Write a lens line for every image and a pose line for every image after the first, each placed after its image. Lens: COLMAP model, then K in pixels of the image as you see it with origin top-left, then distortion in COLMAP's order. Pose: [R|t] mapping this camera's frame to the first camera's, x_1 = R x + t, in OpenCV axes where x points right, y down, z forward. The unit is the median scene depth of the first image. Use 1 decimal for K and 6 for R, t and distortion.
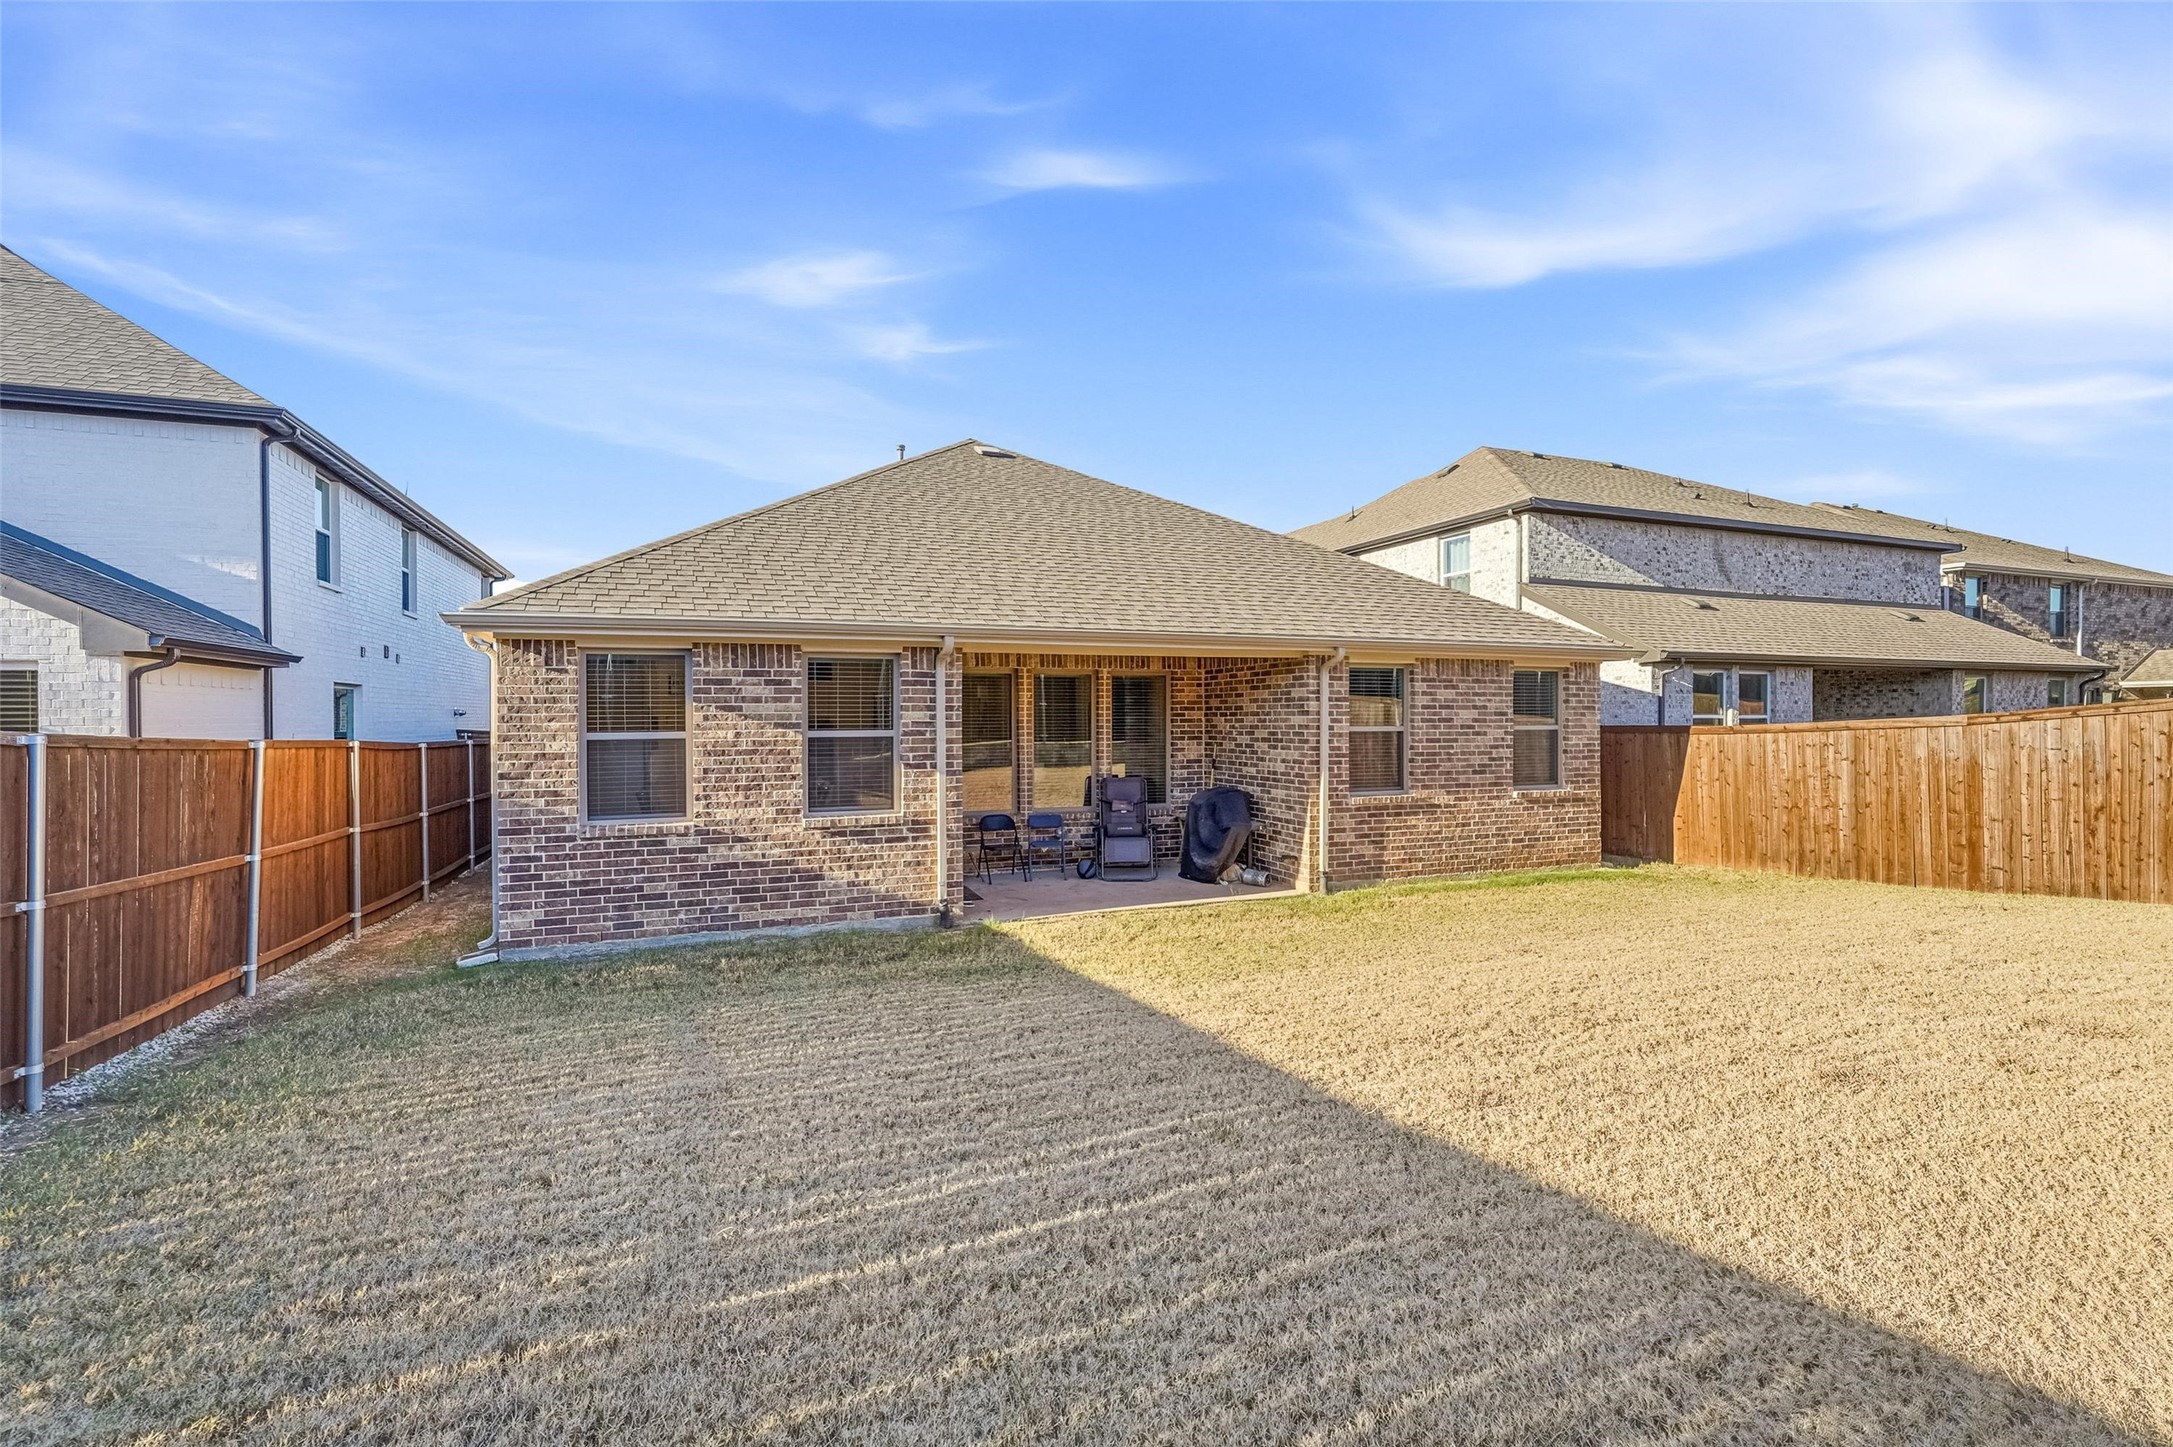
lens RADIAL K [[967.4, 0, 1073.0], [0, 967.4, 729.1], [0, 0, 1]] dist [-0.011832, 0.000491]
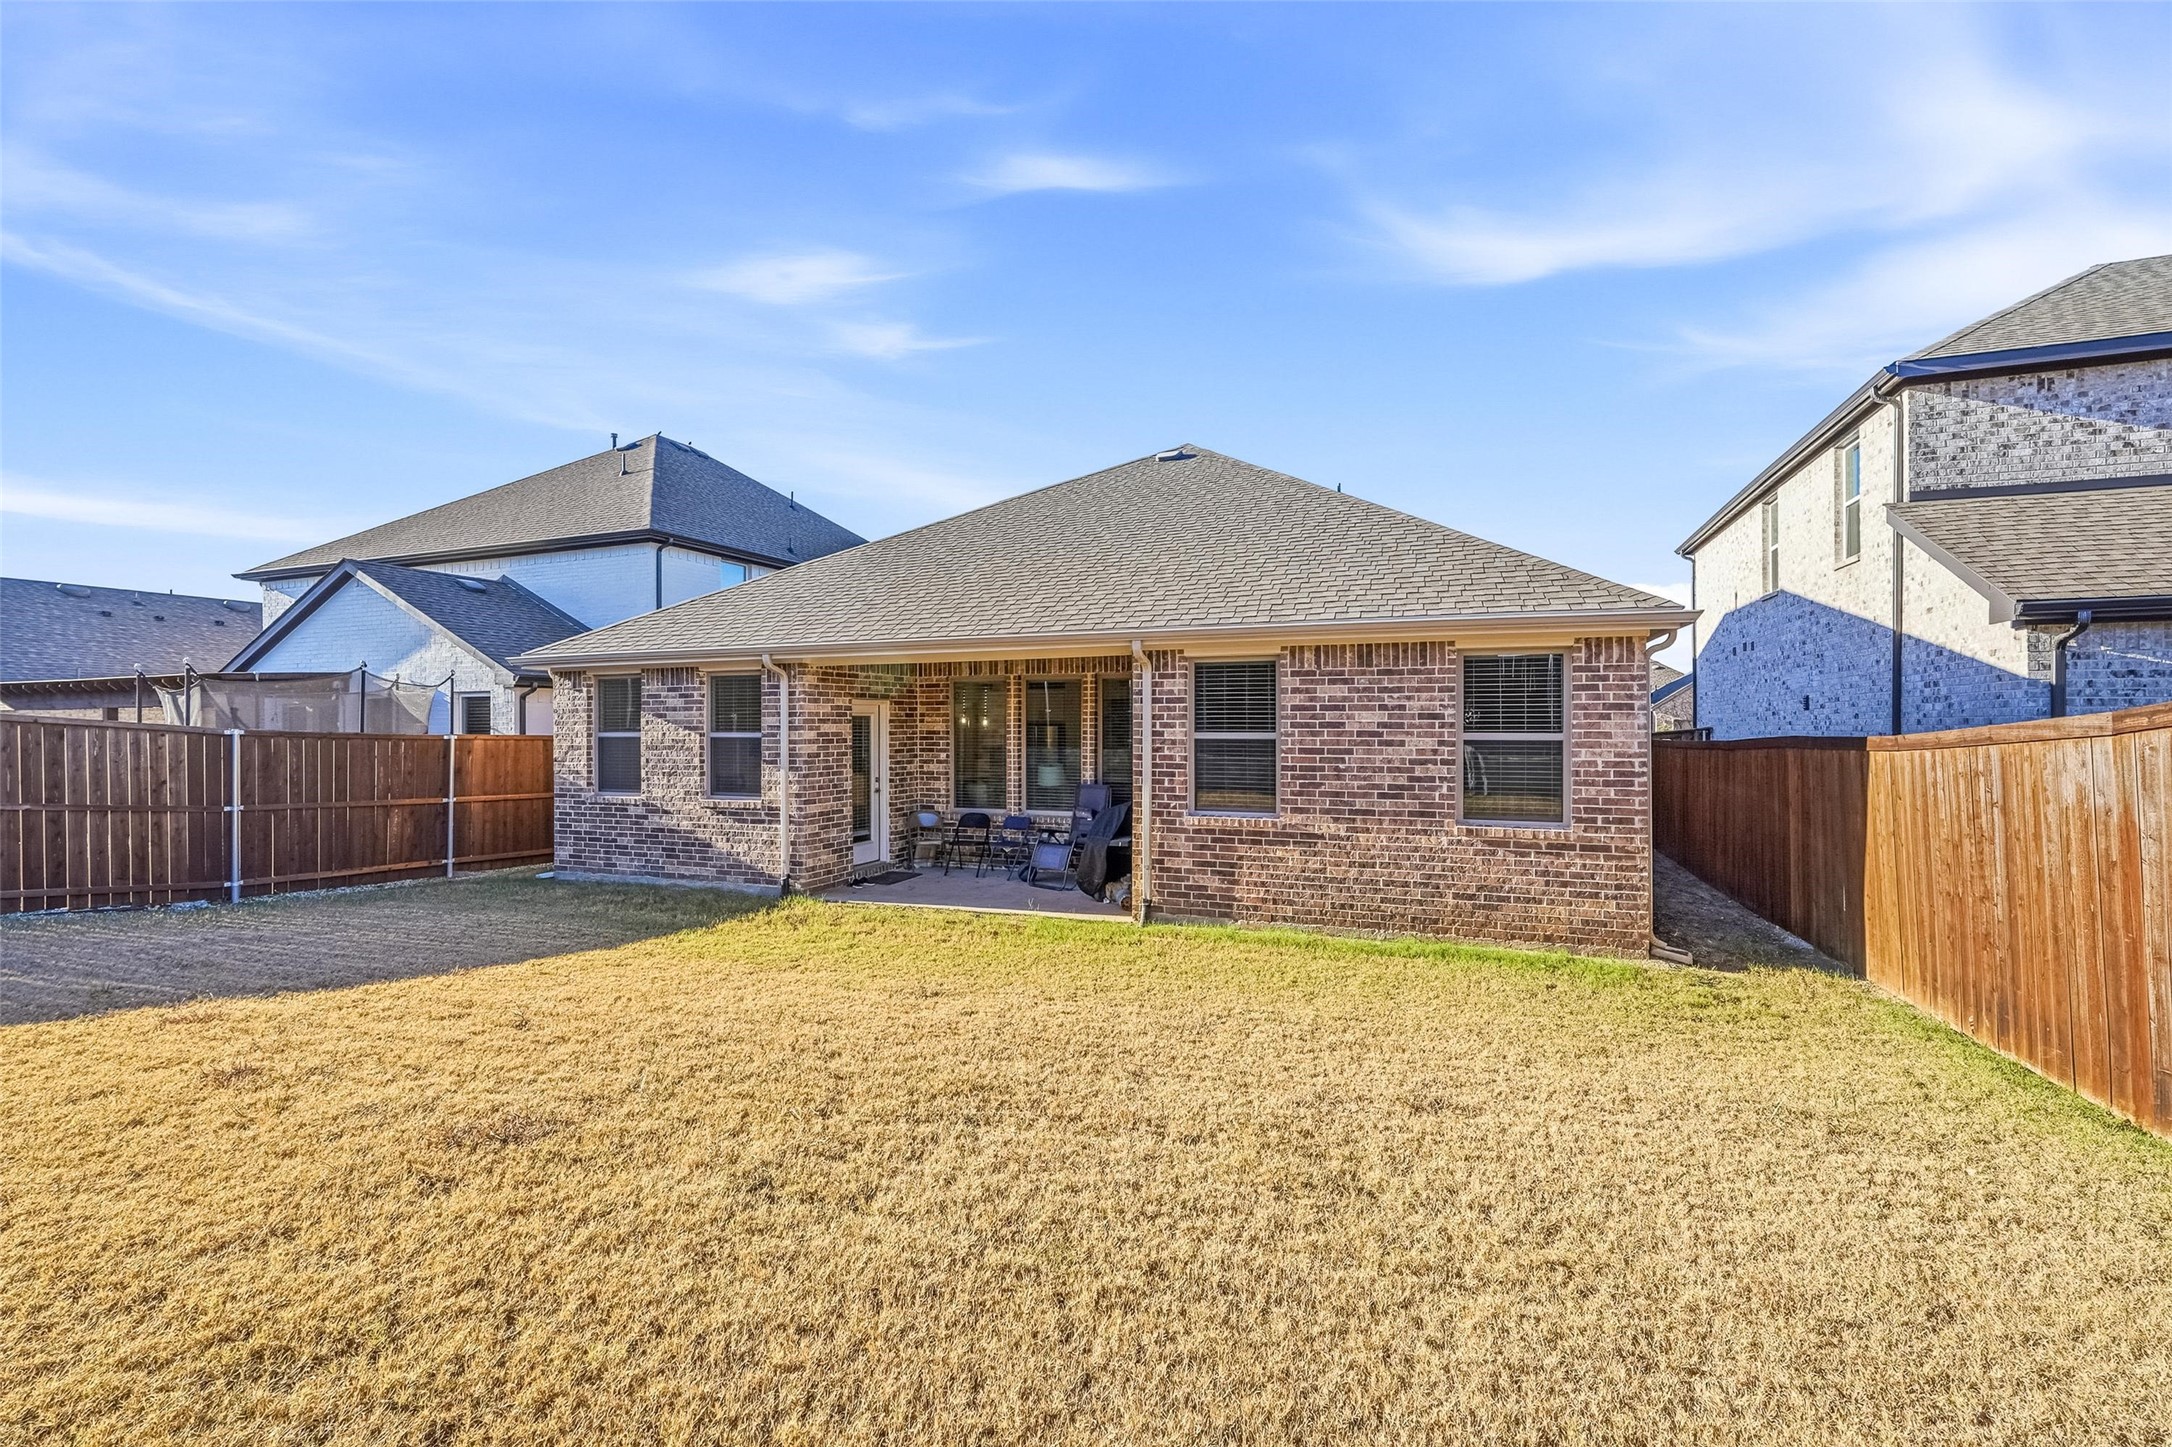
lens RADIAL K [[966.9, 0, 1073.4], [0, 966.9, 713.6], [0, 0, 1]] dist [-0.011832, 0.000491]
pose [[0.730791, -0.004955, -0.682583, 0.791762], [-0.006671, 0.999874, -0.014400, -0.006552], [0.682569, 0.015077, 0.730666, 0.311276]]
